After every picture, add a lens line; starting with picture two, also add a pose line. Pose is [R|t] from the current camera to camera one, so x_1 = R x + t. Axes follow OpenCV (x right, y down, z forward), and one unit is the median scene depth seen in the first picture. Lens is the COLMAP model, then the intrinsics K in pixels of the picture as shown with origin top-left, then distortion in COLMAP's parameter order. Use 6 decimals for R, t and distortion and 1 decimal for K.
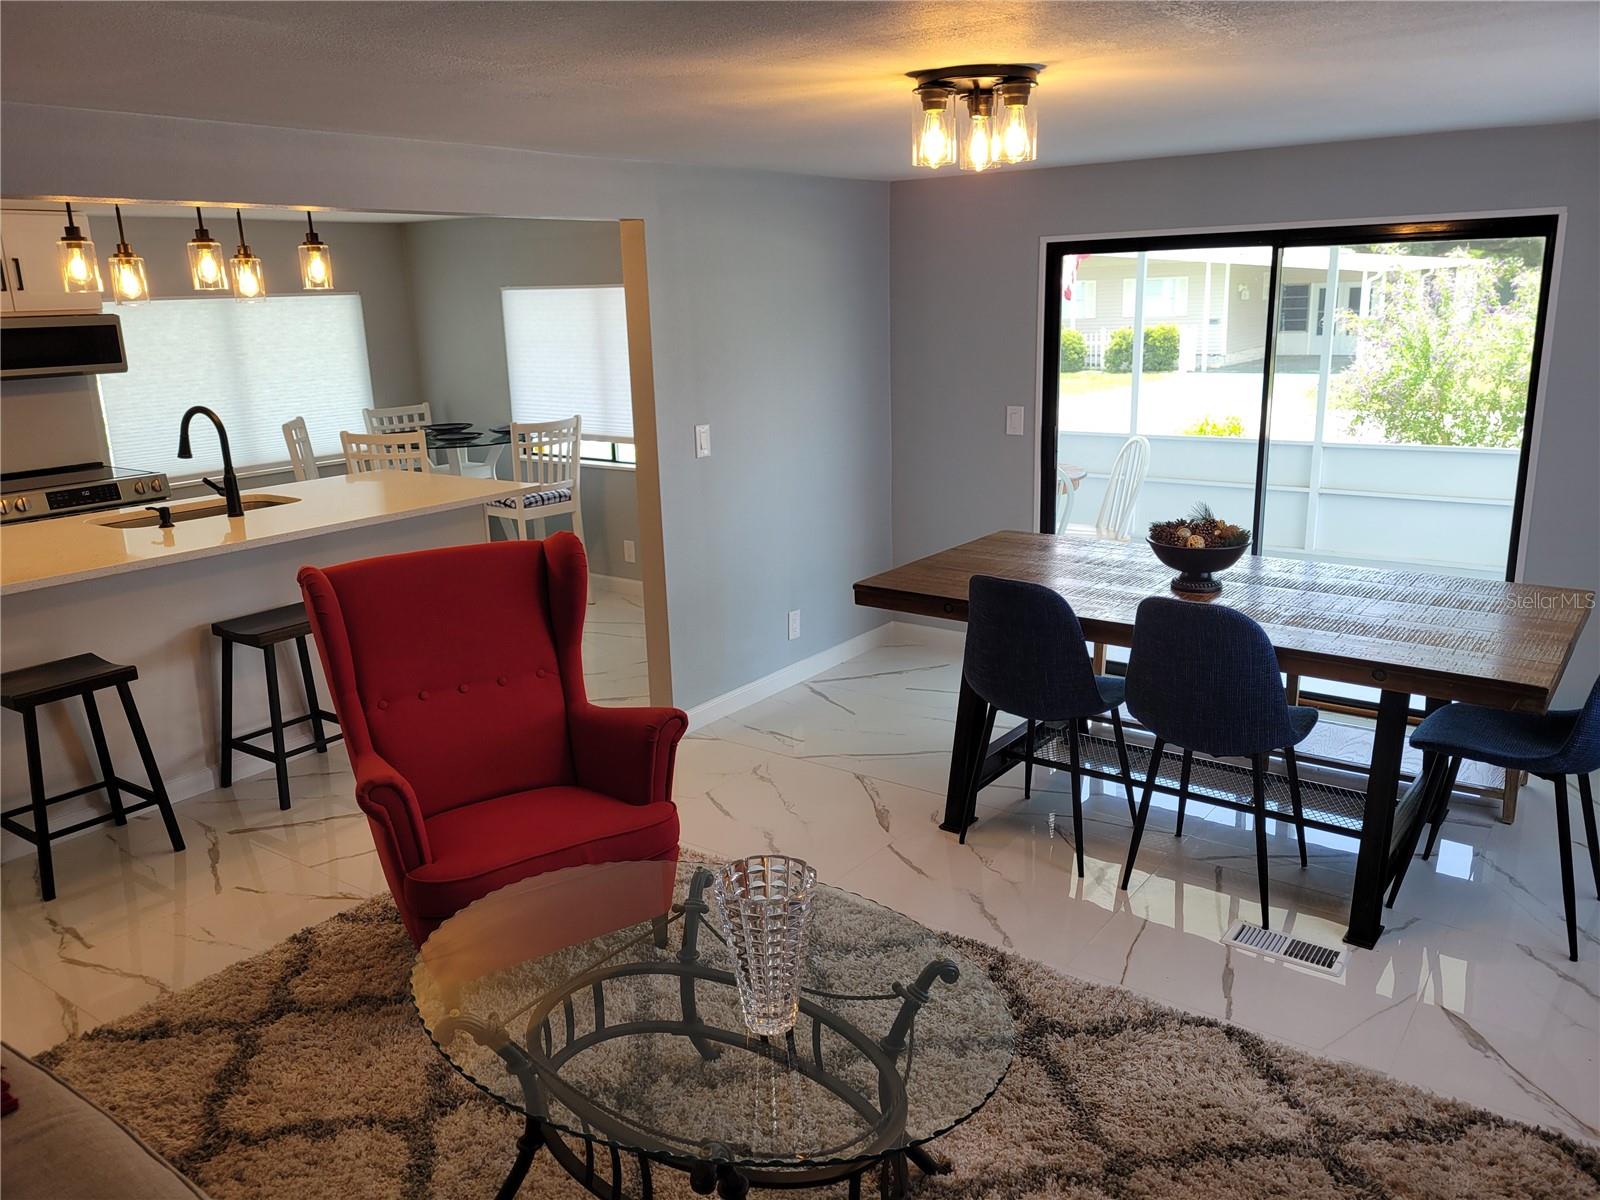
lens RADIAL K [[1208.8, 0, 800.0], [0, 1208.8, 600.0], [0, 0, 1]] dist [0.001065, -0.011134]
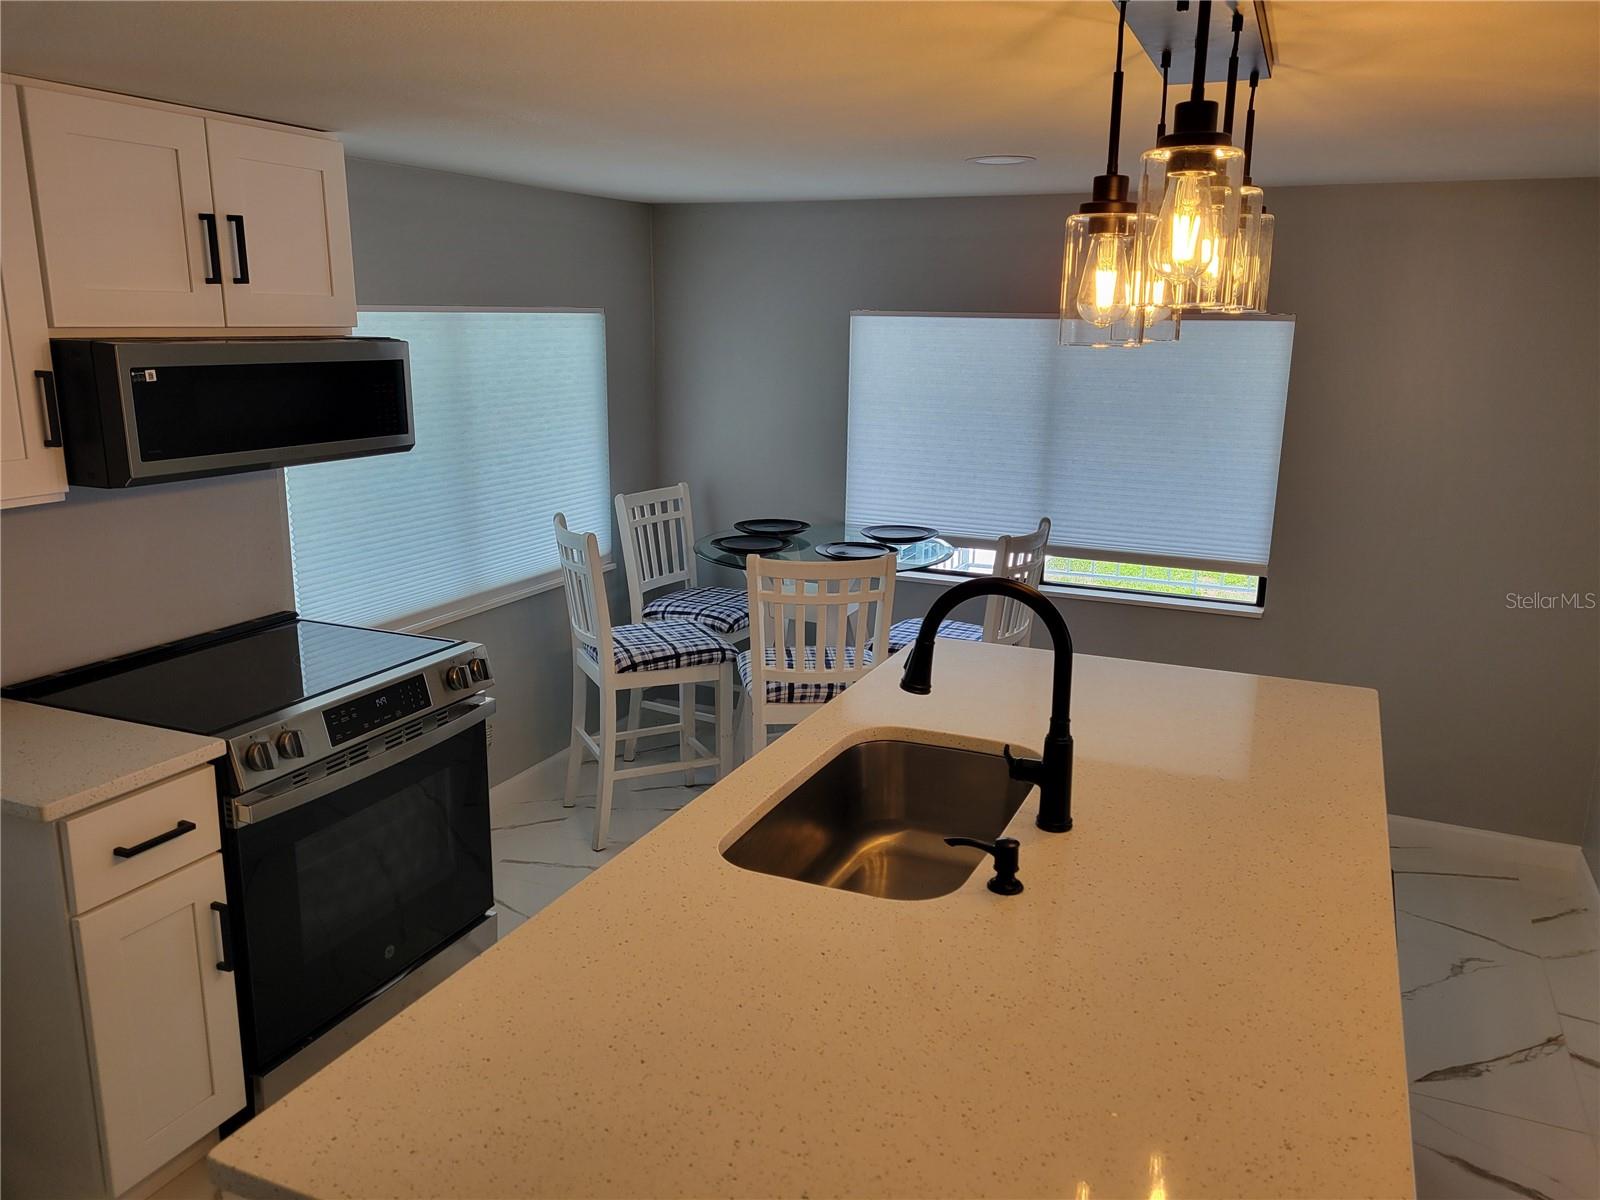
lens RADIAL K [[1208.8, 0, 800.0], [0, 1208.8, 600.0], [0, 0, 1]] dist [0.001065, -0.011134]
pose [[0.974782, -0.013981, 0.222719, -0.247416], [0.019074, 0.999603, -0.020732, -0.053605], [-0.222340, 0.024458, 0.974662, 0.223010]]
